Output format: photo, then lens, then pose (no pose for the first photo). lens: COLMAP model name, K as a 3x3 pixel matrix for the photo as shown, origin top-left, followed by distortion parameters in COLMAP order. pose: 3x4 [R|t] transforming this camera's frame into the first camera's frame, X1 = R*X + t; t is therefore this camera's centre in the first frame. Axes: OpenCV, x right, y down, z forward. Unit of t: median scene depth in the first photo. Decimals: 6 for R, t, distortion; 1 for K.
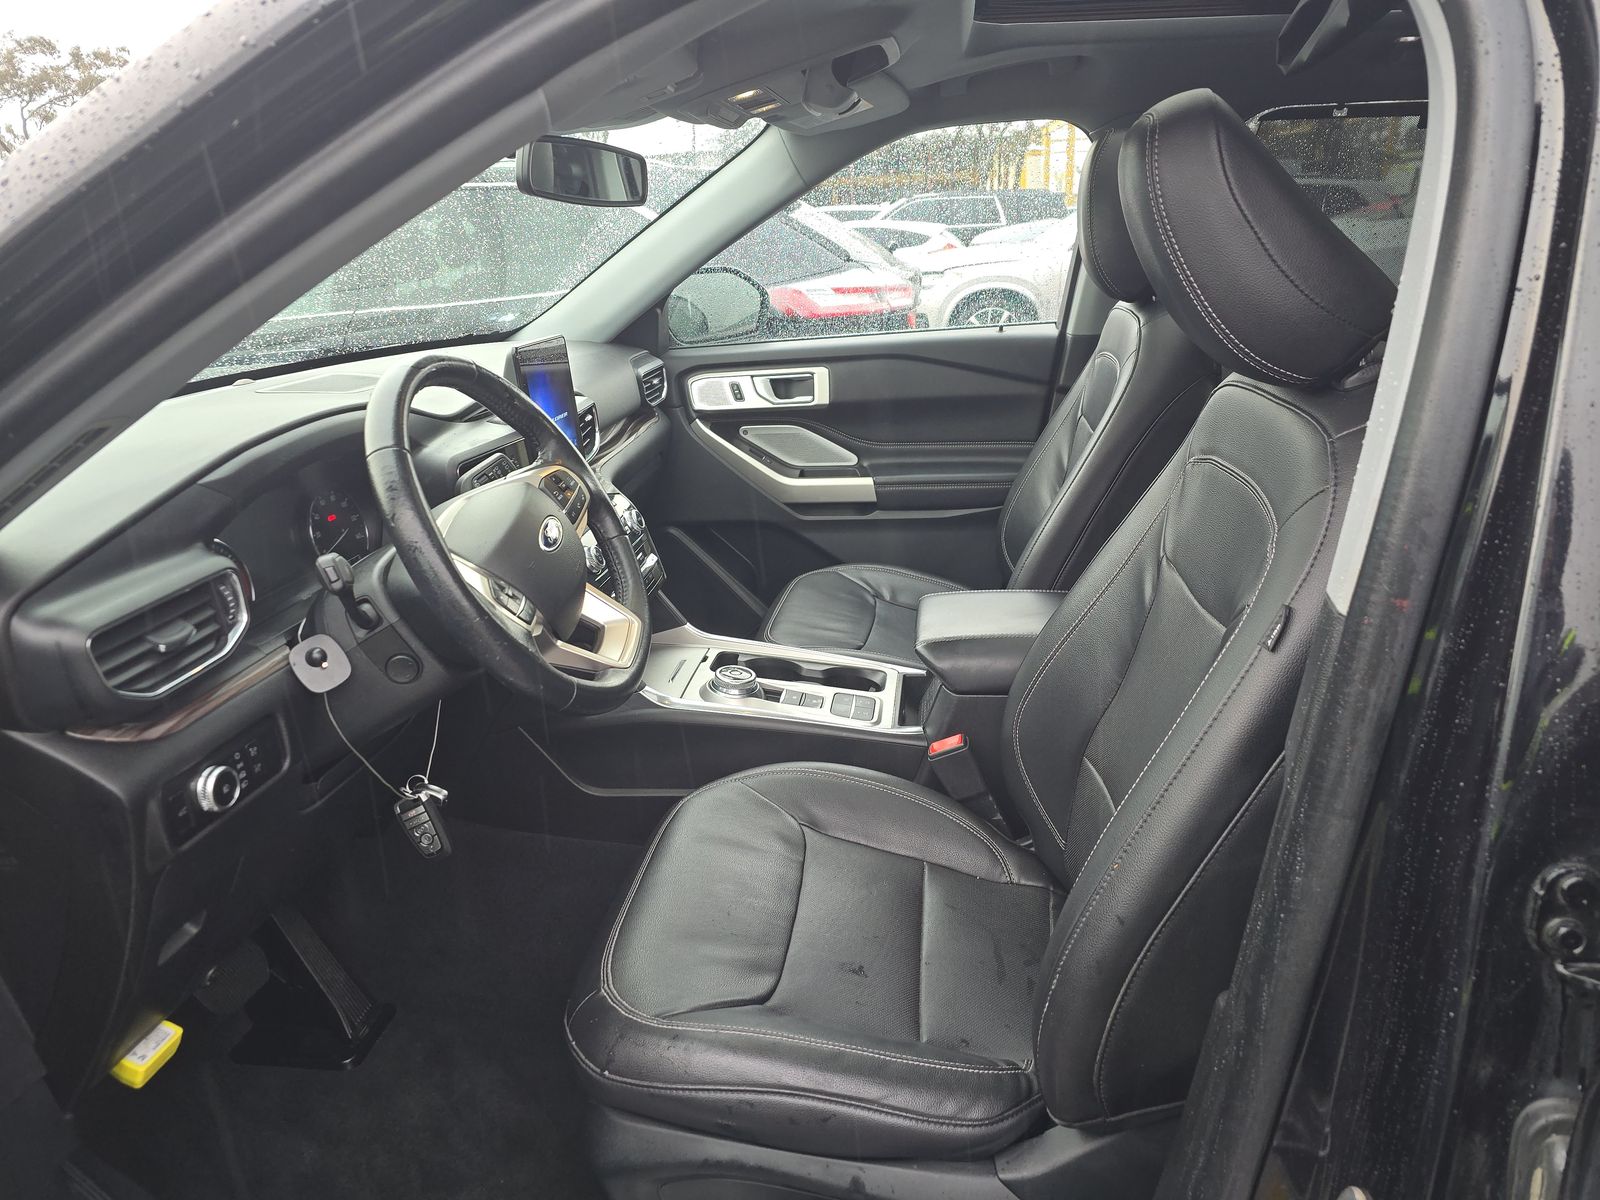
lens RADIAL K [[1073.7, 0, 800.0], [0, 1073.7, 600.0], [0, 0, 1]] dist [0.014567, -0.004932]
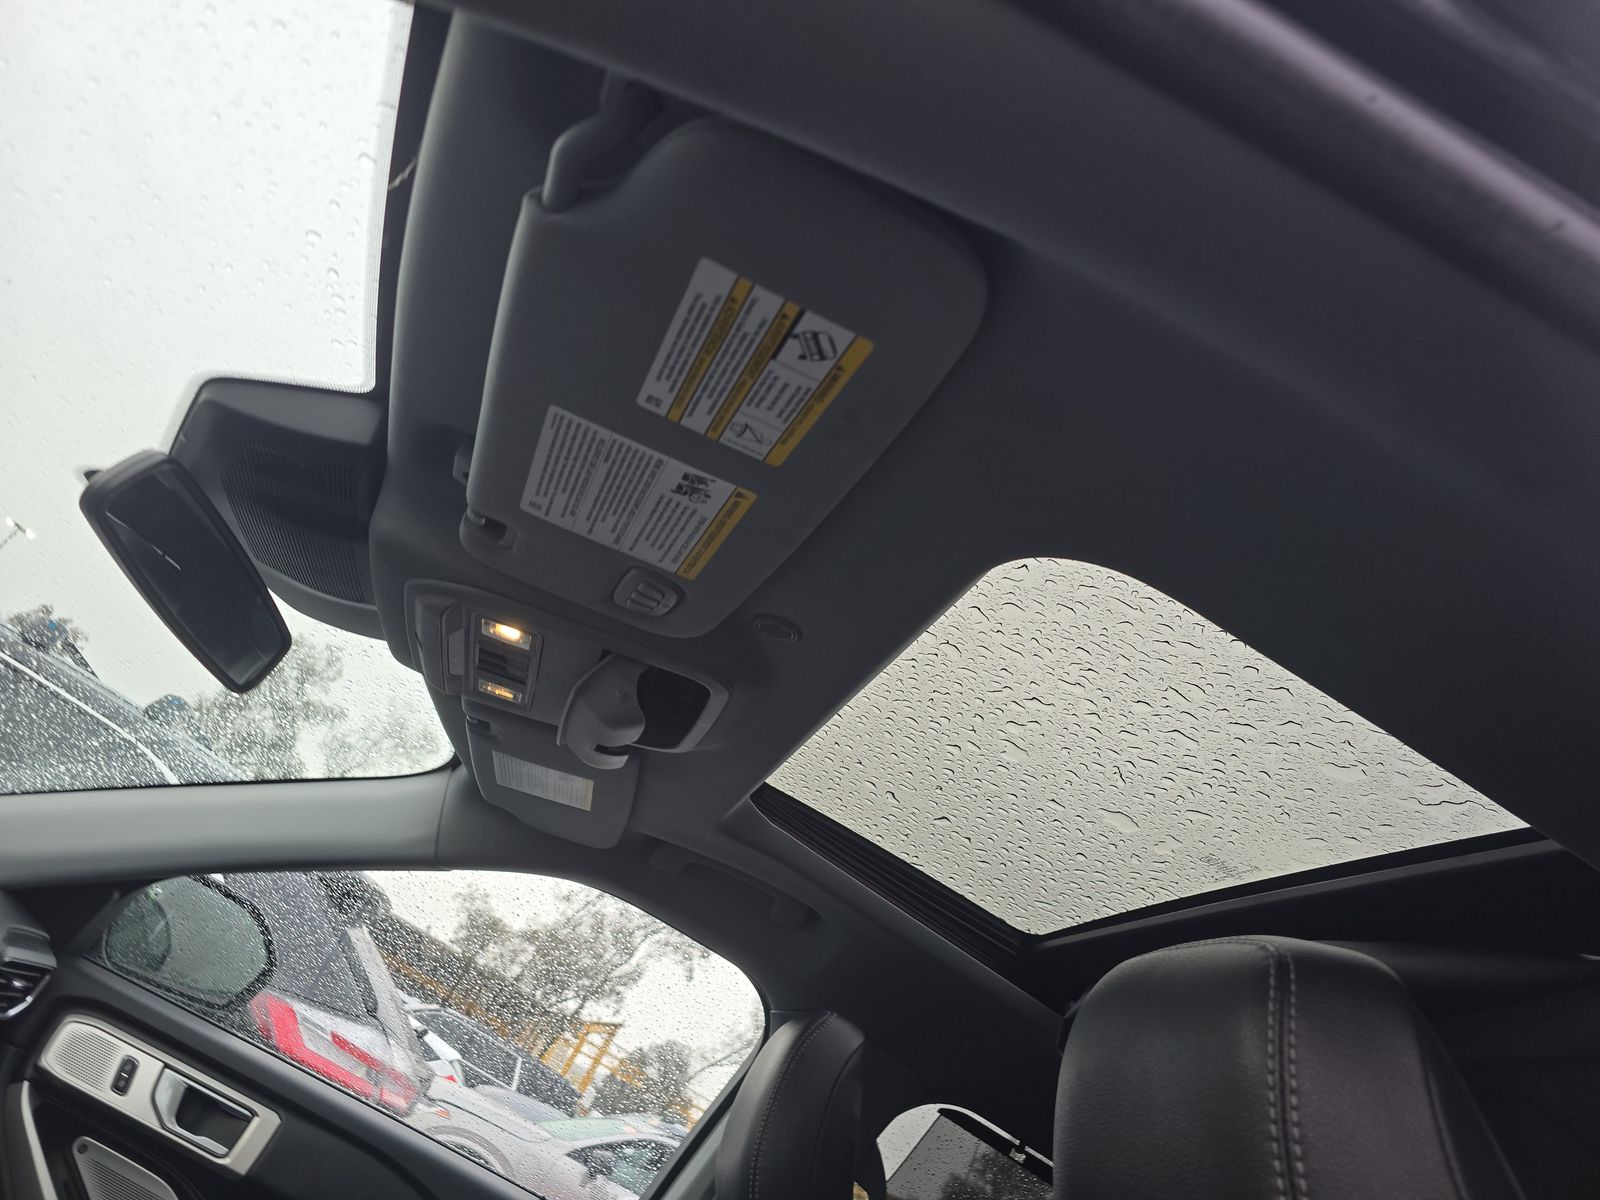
lens RADIAL K [[1109.2, 0, 800.0], [0, 1109.2, 600.0], [0, 0, 1]] dist [0.000499, -0.001718]
pose [[0.789087, 0.598496, 0.138360, -0.005566], [-0.334661, 0.607726, -0.720188, -0.035261], [-0.515115, 0.521987, 0.679842, 0.244943]]
